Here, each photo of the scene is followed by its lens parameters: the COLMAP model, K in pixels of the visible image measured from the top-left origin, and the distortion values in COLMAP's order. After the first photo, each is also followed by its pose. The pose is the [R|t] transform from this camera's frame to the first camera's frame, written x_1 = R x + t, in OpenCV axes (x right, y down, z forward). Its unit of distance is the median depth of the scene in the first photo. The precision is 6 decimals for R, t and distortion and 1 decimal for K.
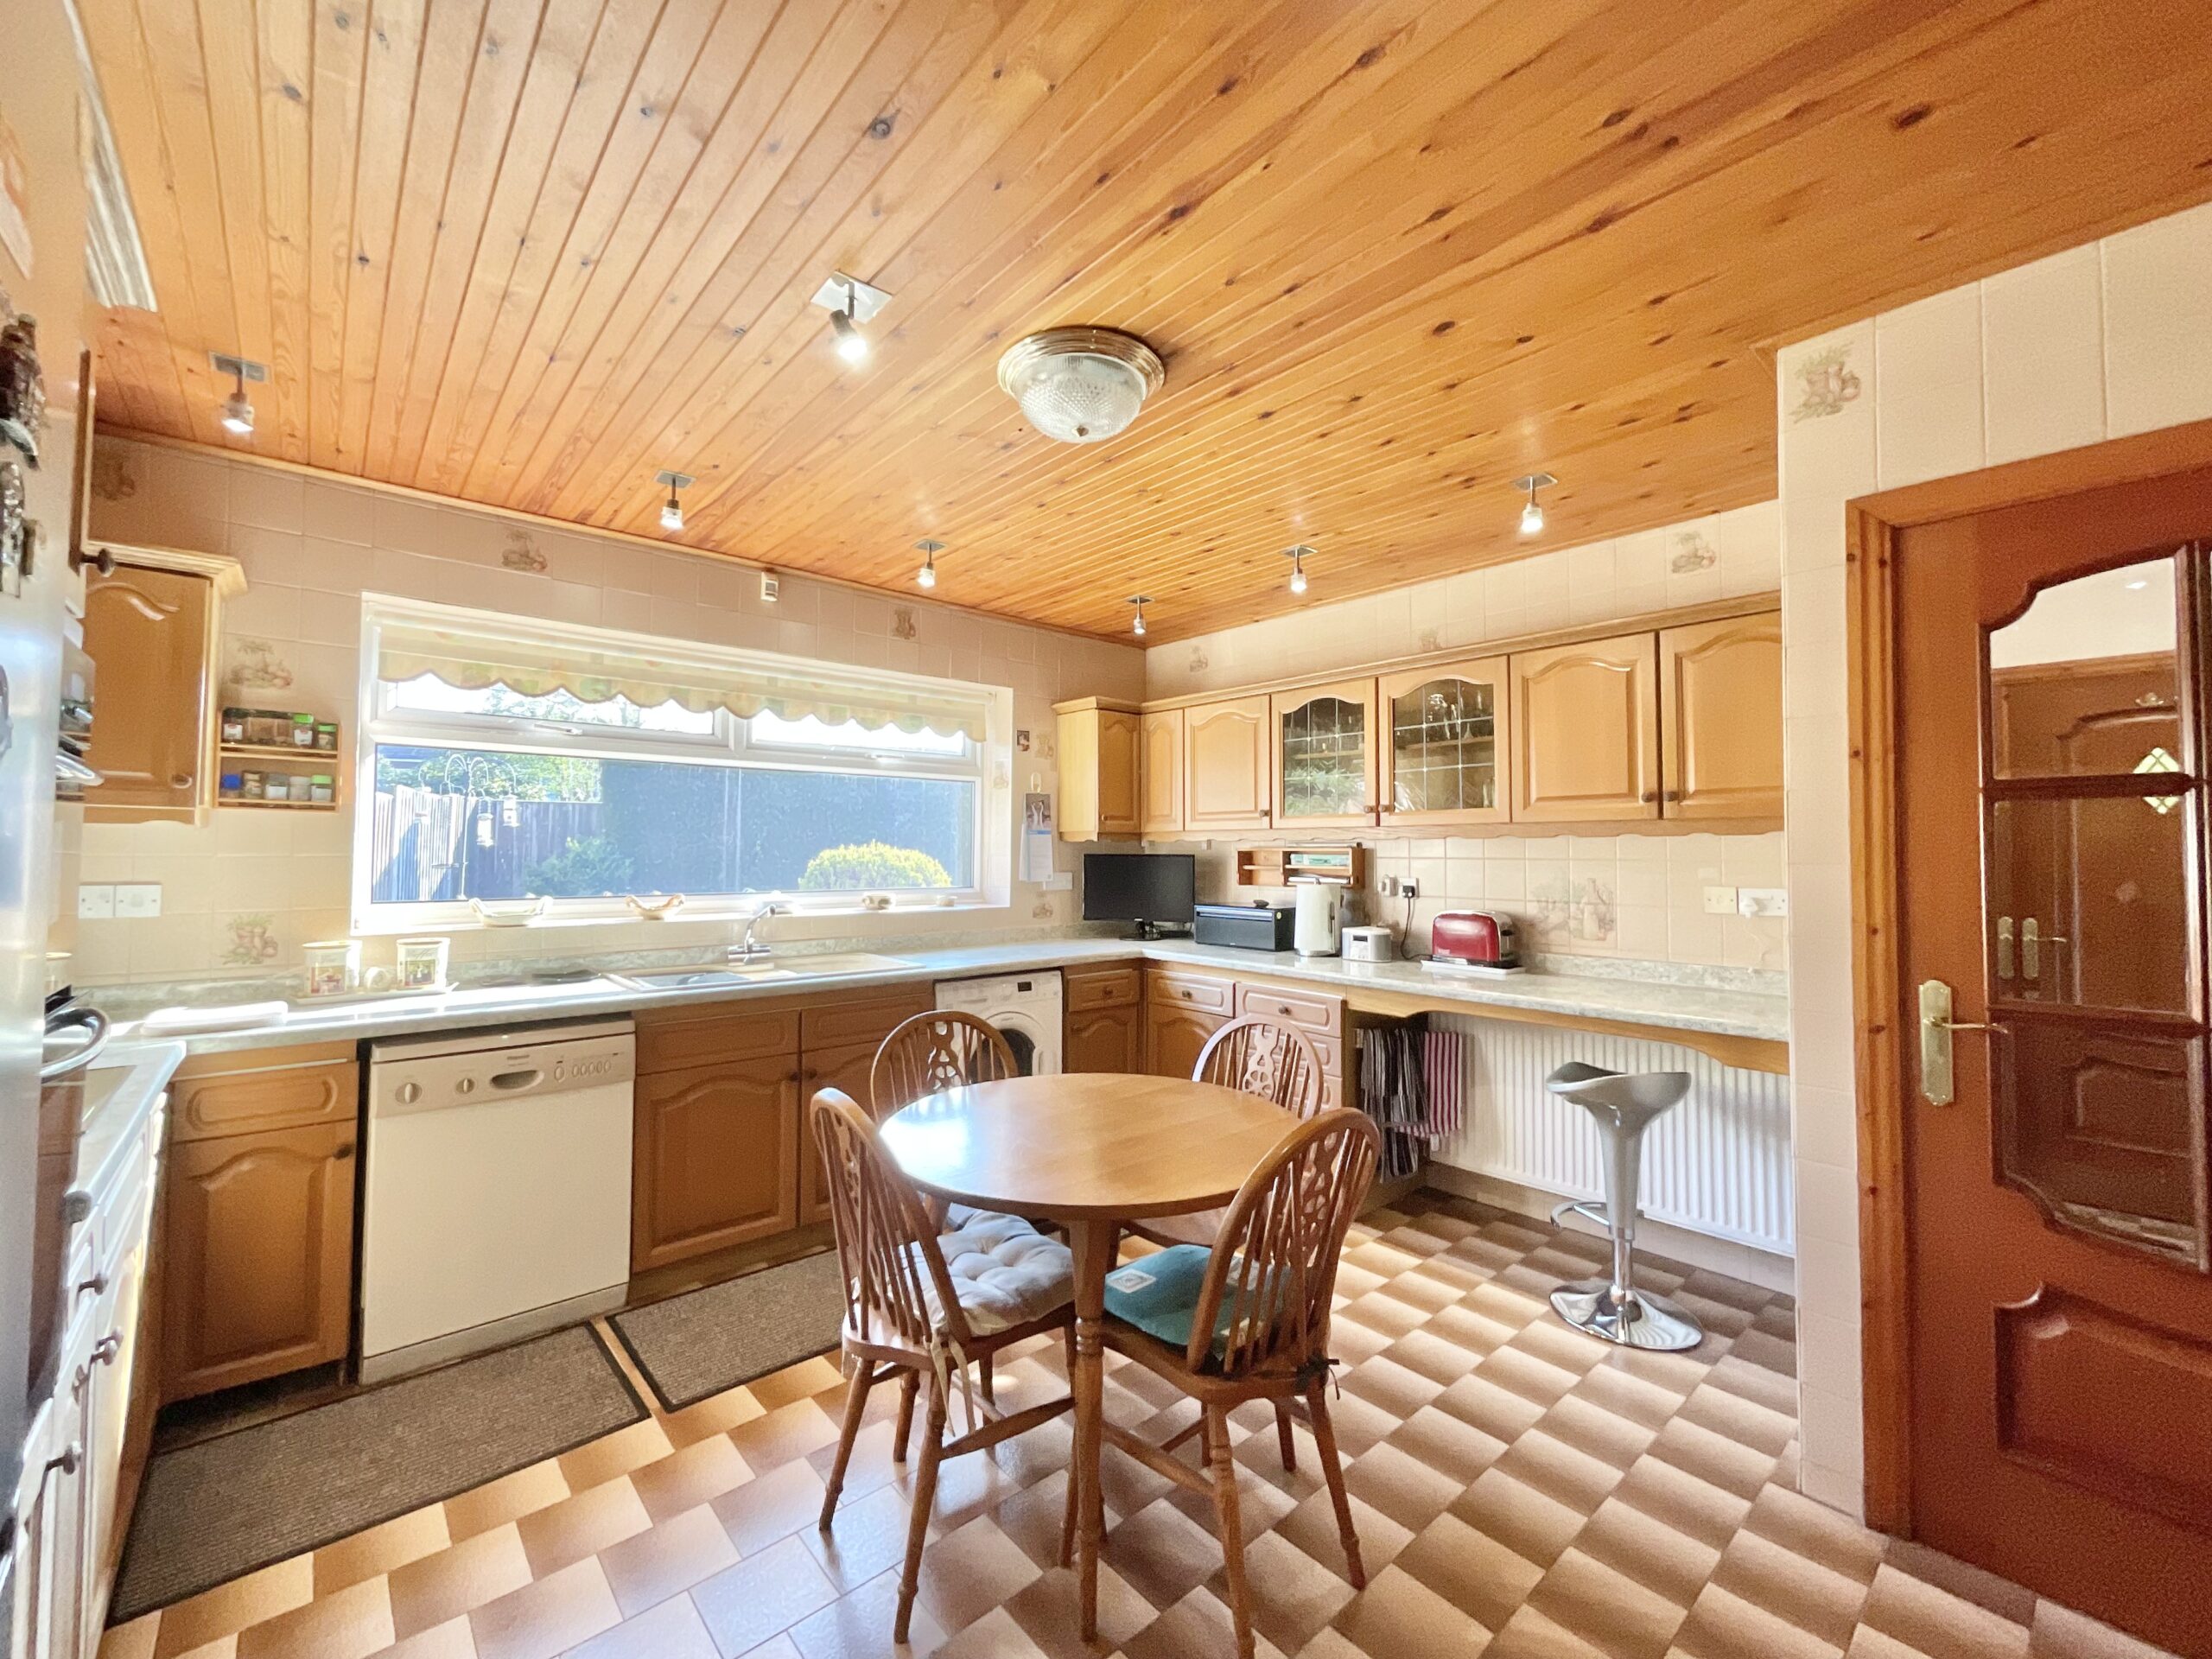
lens RADIAL K [[894.5, 0, 1101.2], [0, 894.5, 829.9], [0, 0, 1]] dist [0.000953, -0.005254]
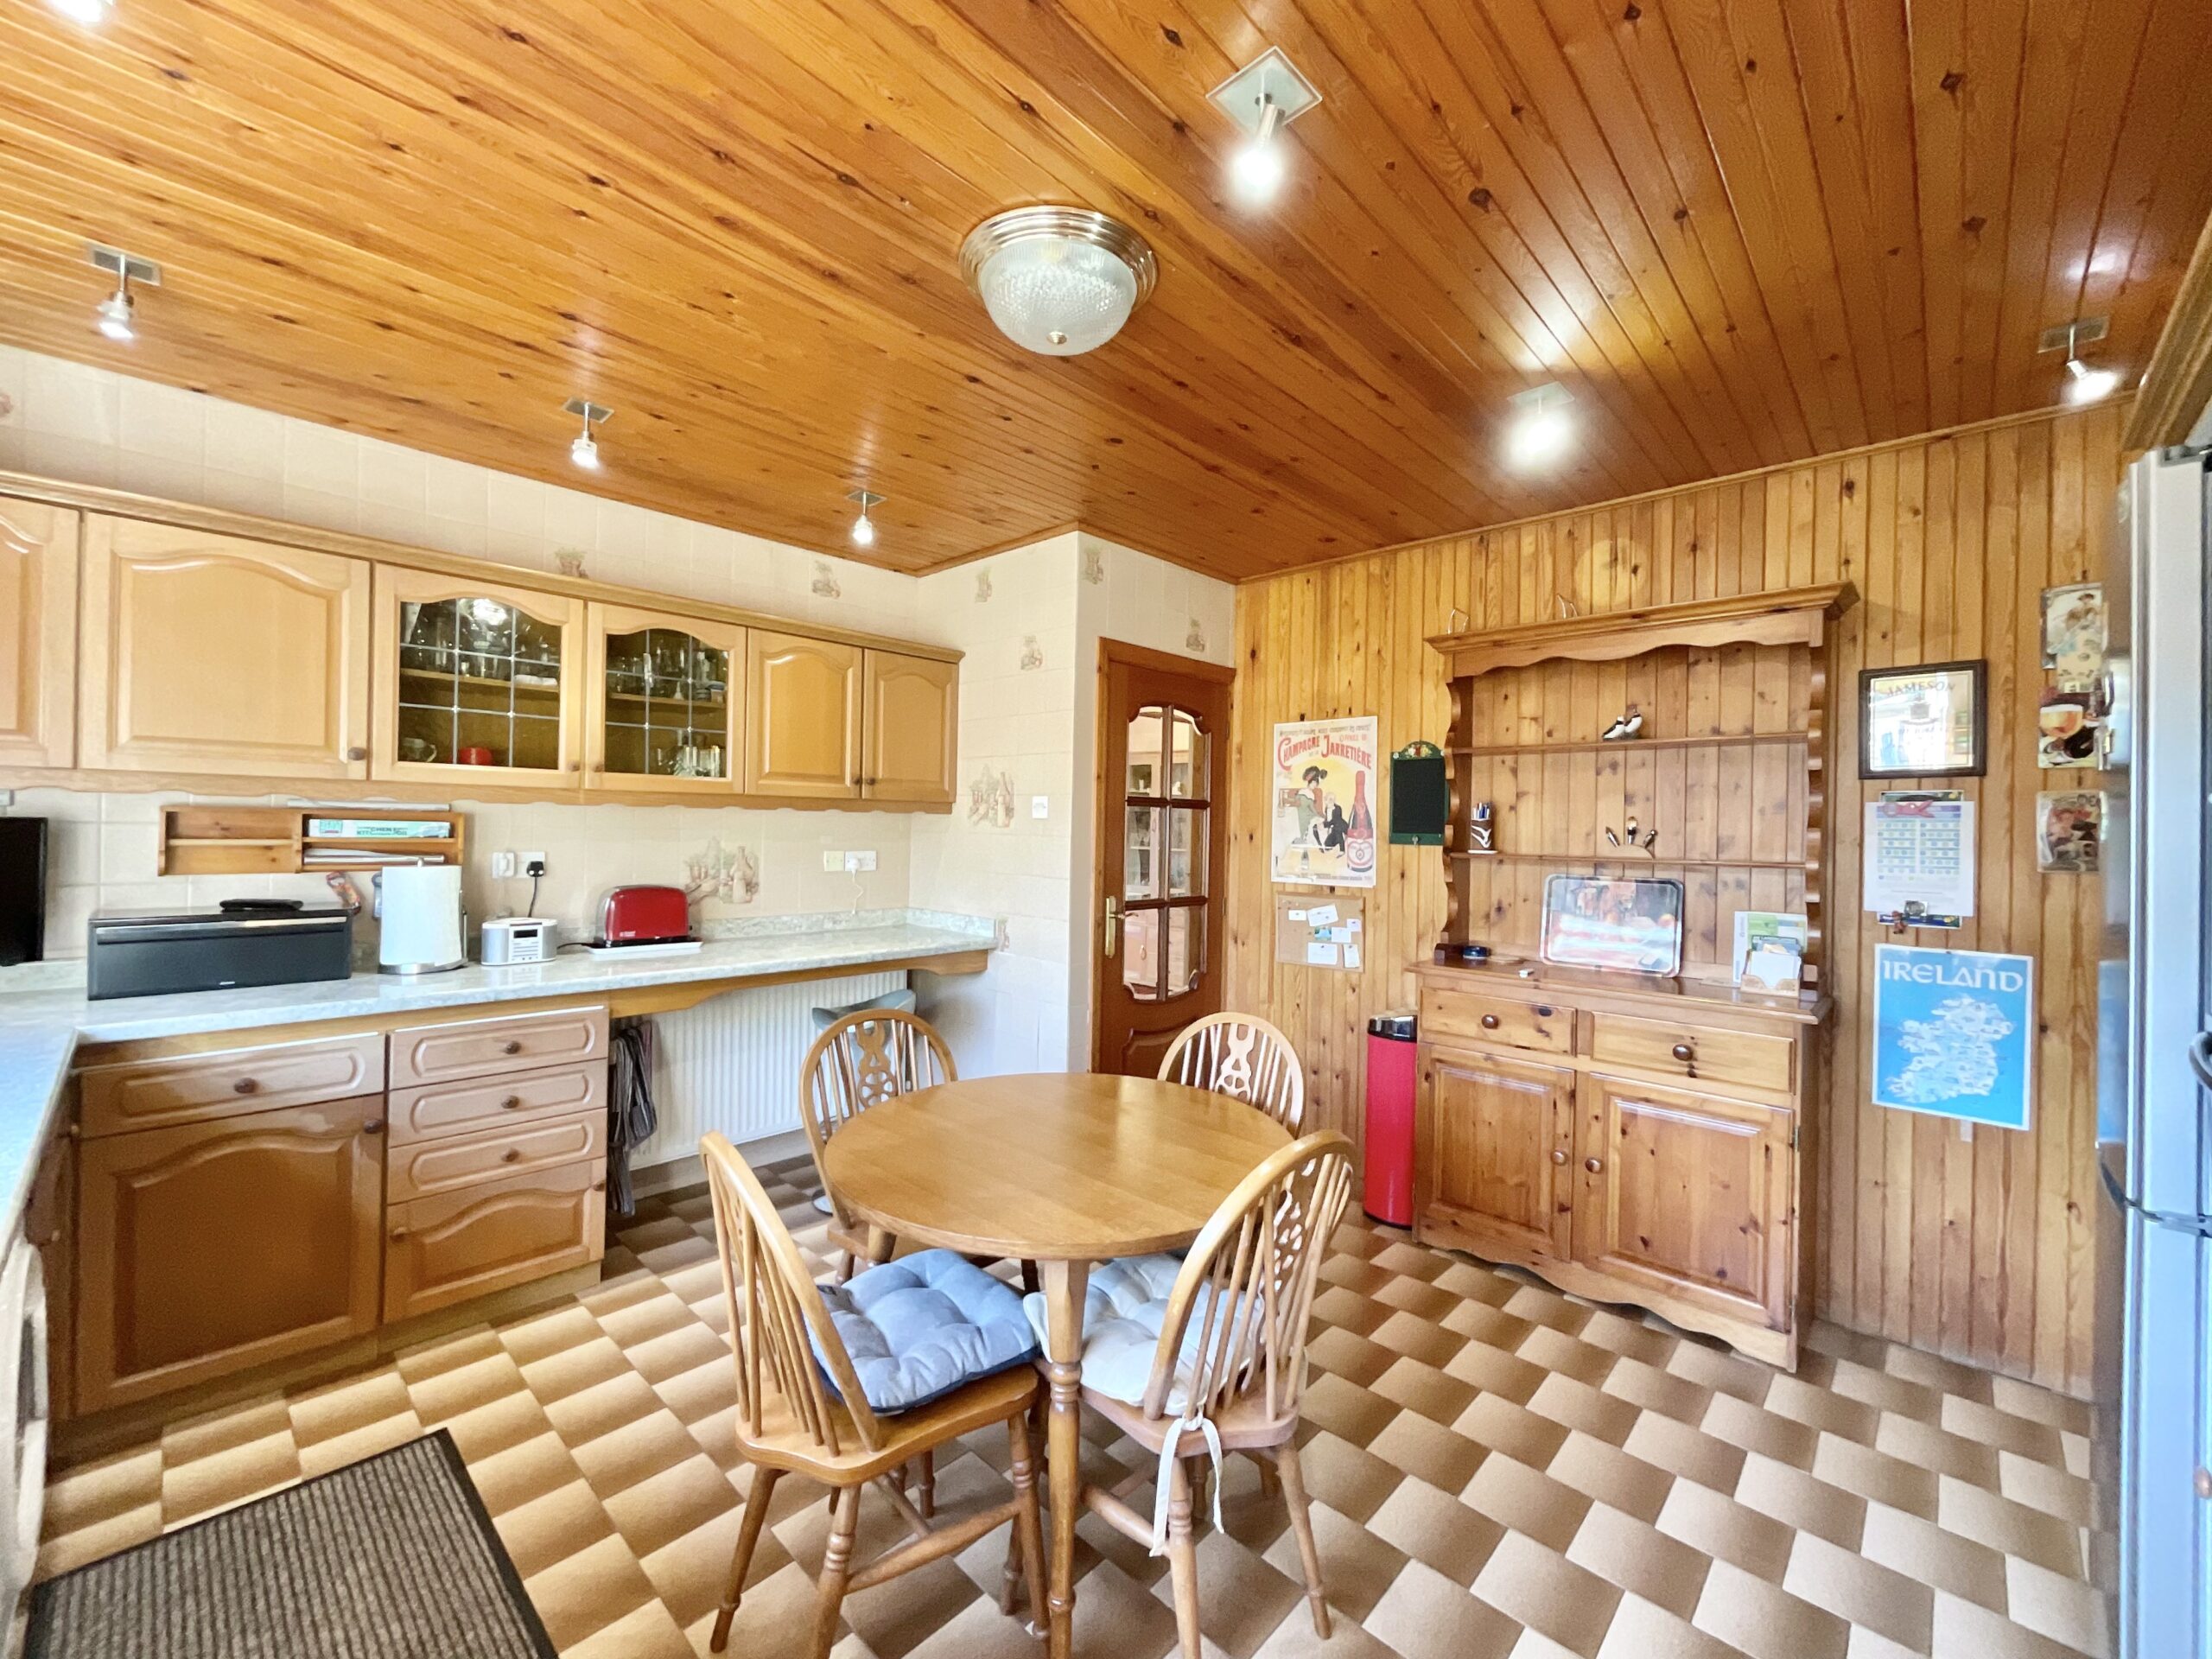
lens RADIAL K [[915.2, 0, 1100.8], [0, 915.2, 815.7], [0, 0, 1]] dist [-0.001318, -0.000123]
pose [[-0.092706, 0.007587, 0.995665, -0.518990], [-0.041104, 0.999089, -0.011440, 0.010715], [-0.994845, -0.041986, -0.092310, 0.590800]]
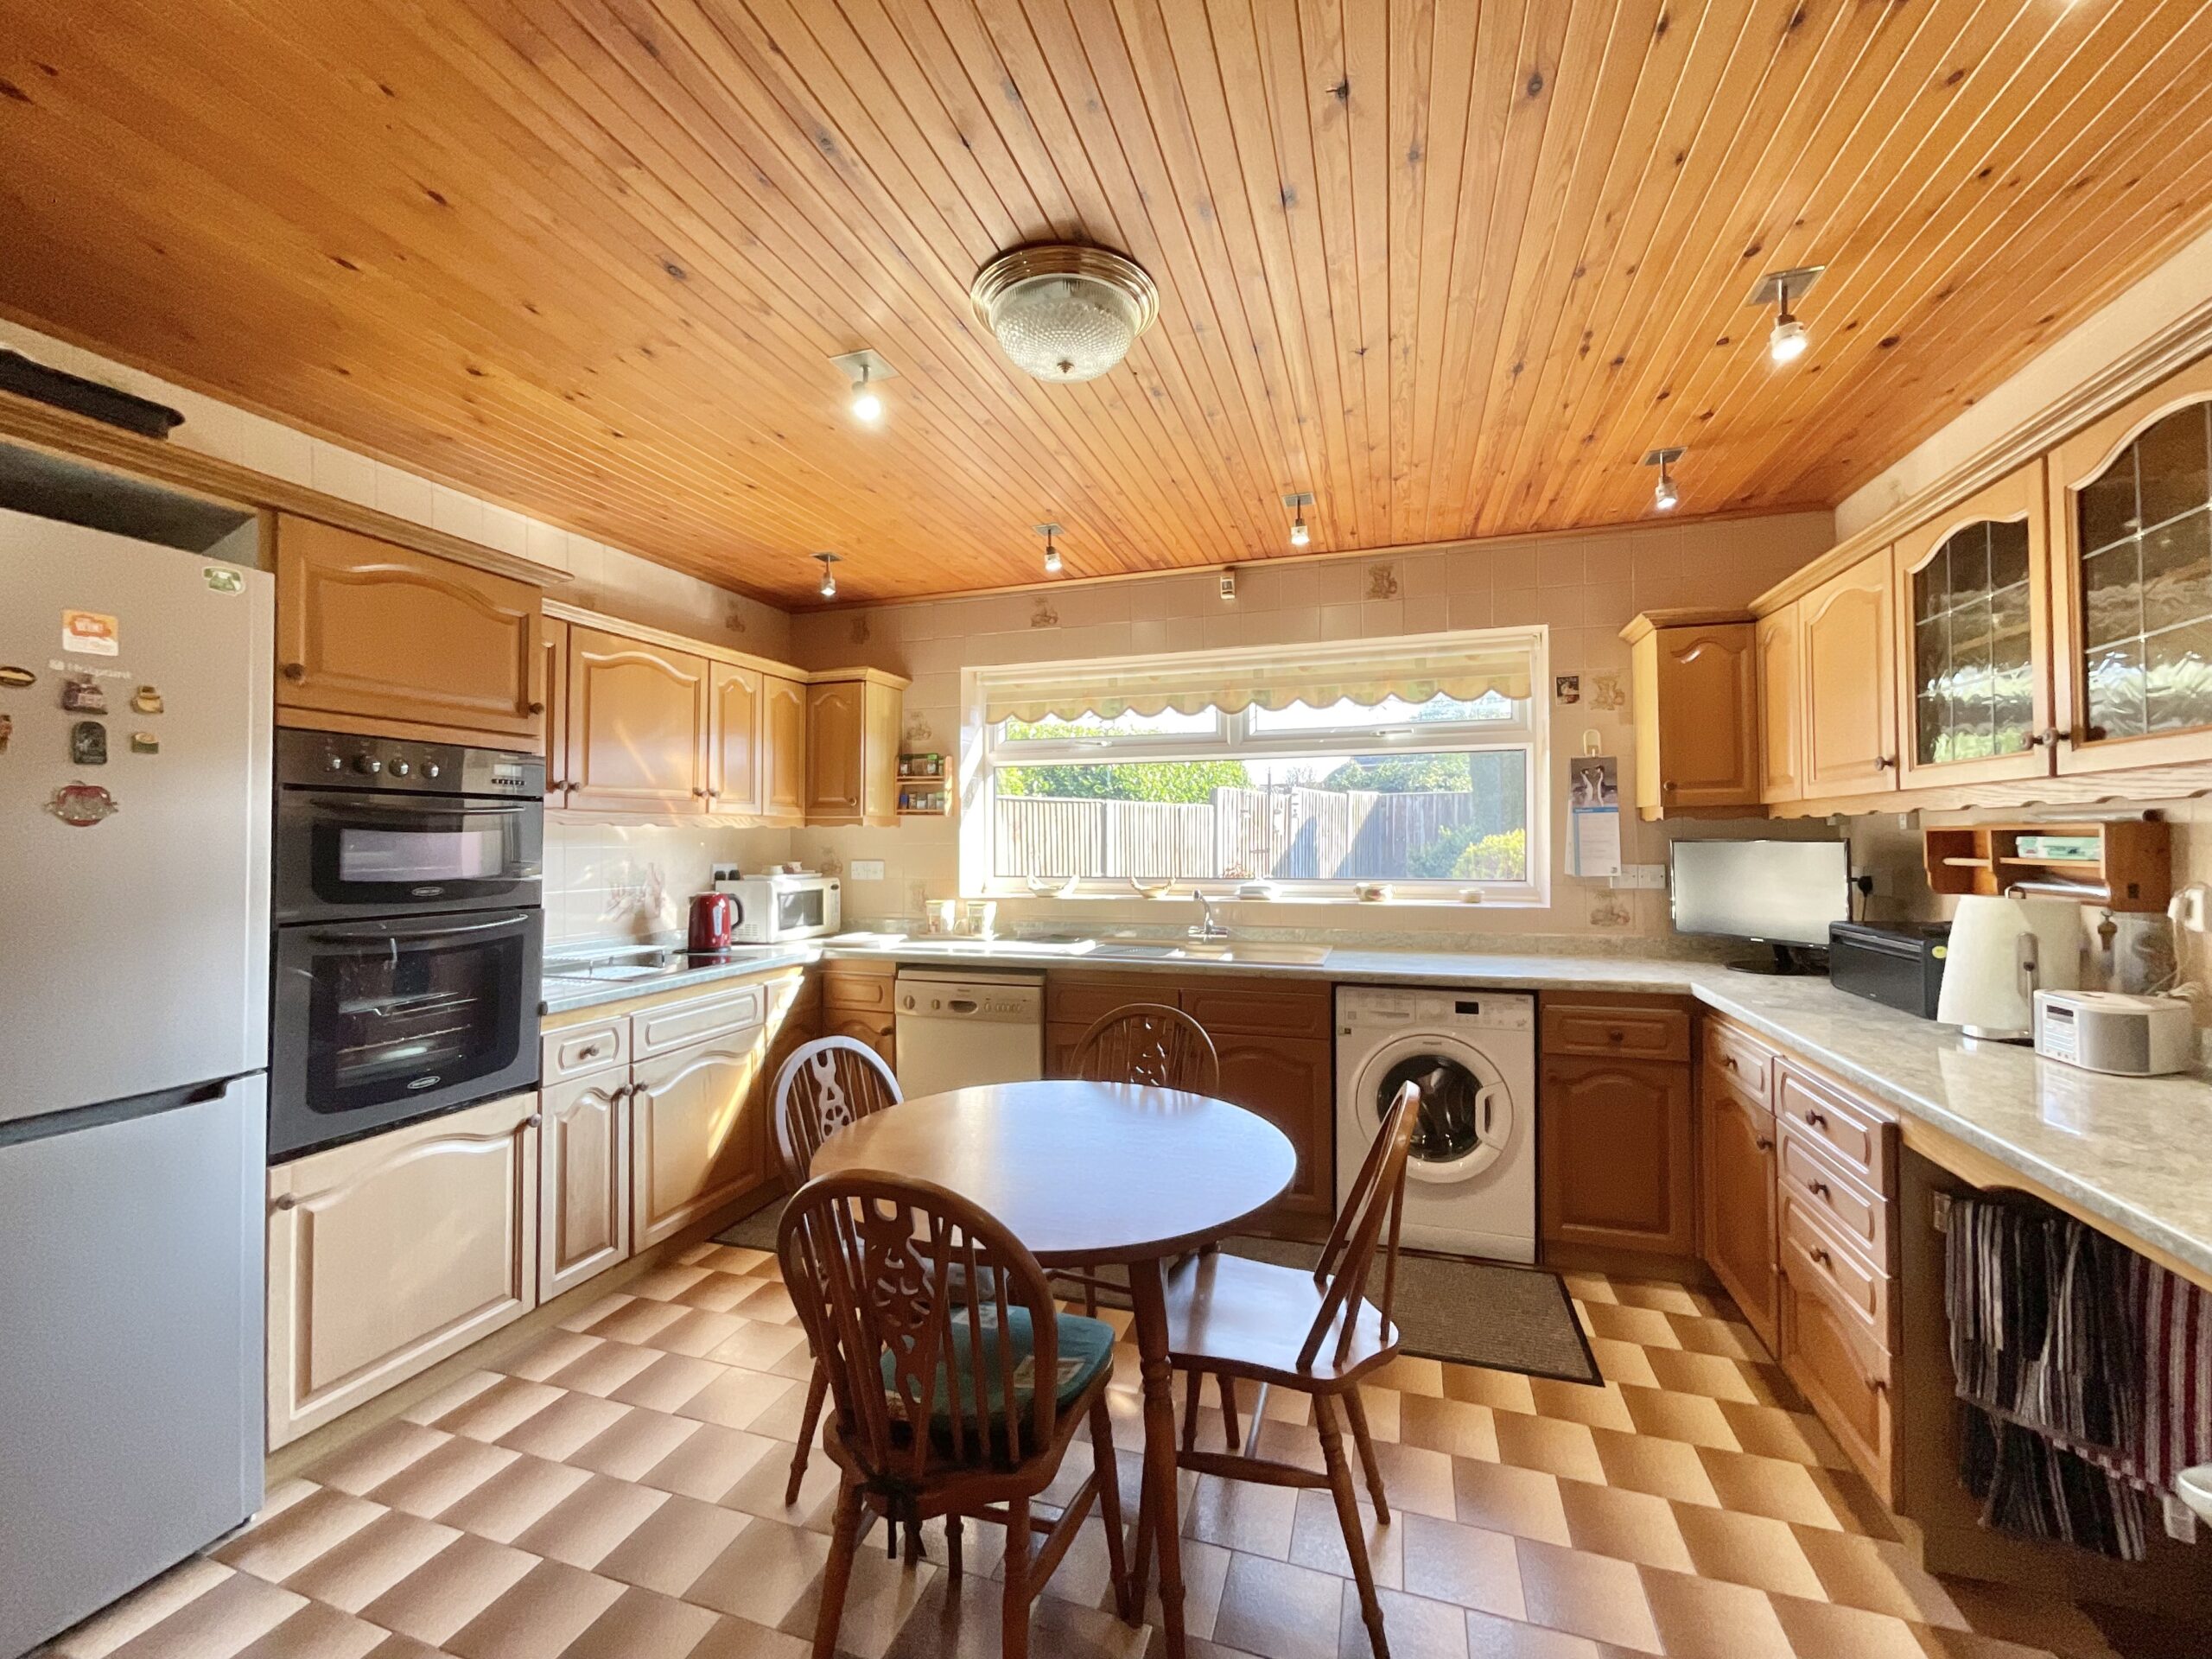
lens RADIAL K [[894.5, 0, 1101.2], [0, 894.5, 829.9], [0, 0, 1]] dist [0.000953, -0.005254]
pose [[0.507483, -0.015119, -0.861529, 0.438252], [0.028774, 0.999586, -0.000593, 0.009492], [0.861181, -0.024489, 0.507708, 0.329671]]
